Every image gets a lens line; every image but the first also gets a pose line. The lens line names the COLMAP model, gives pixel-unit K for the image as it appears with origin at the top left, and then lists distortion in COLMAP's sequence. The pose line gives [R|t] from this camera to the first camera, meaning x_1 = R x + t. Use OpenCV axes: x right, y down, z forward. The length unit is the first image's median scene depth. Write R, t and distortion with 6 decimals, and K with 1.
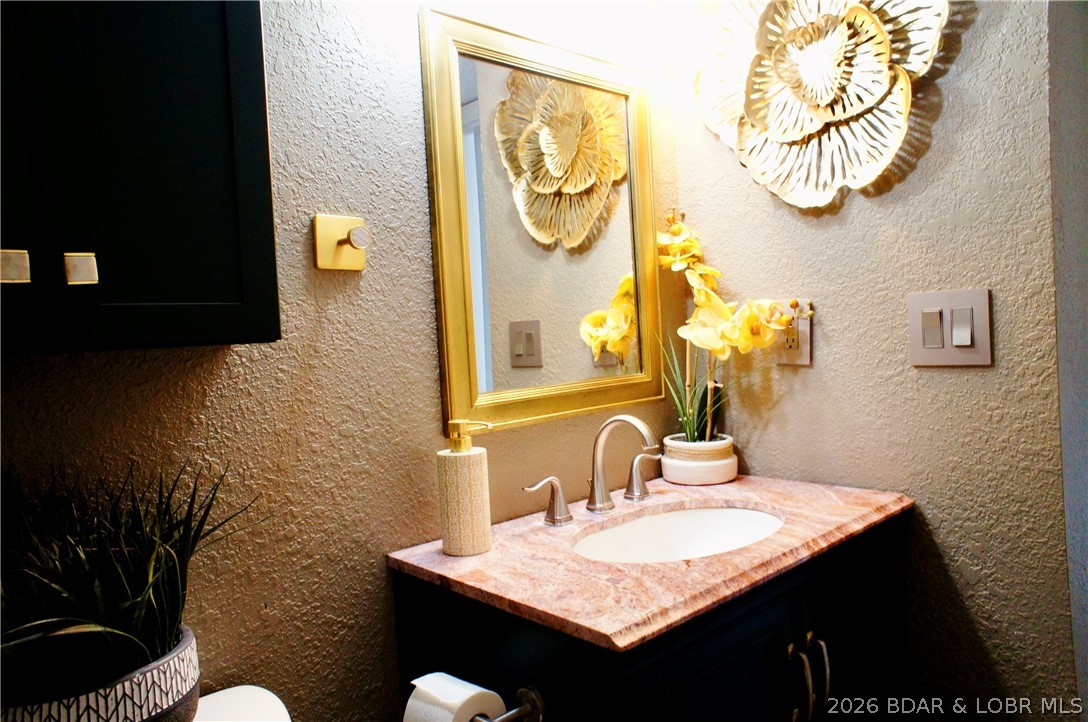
lens RADIAL K [[747.8, 0, 537.0], [0, 747.8, 354.0], [0, 0, 1]] dist [-0.071371, 0.093190]
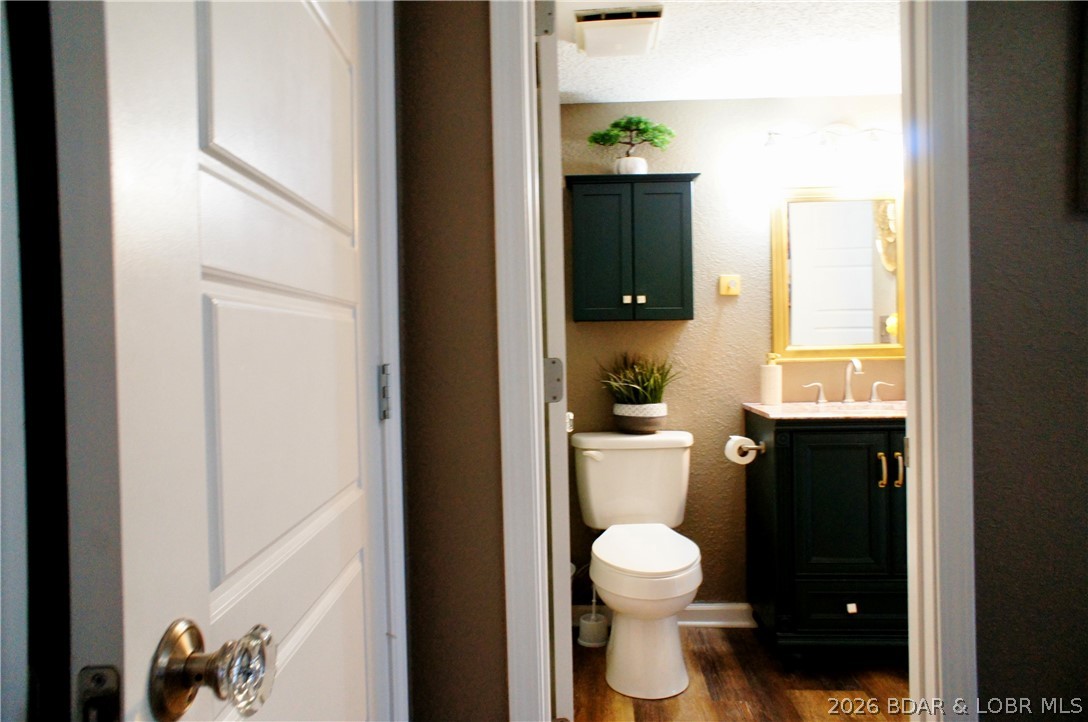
lens RADIAL K [[747.8, 0, 543.9], [0, 747.8, 361.2], [0, 0, 1]] dist [-0.071371, 0.093190]
pose [[0.707884, 0.062819, -0.703529, 1.213487], [-0.045139, 0.998025, 0.043696, 0.041068], [0.704884, 0.000825, 0.709322, -1.445441]]
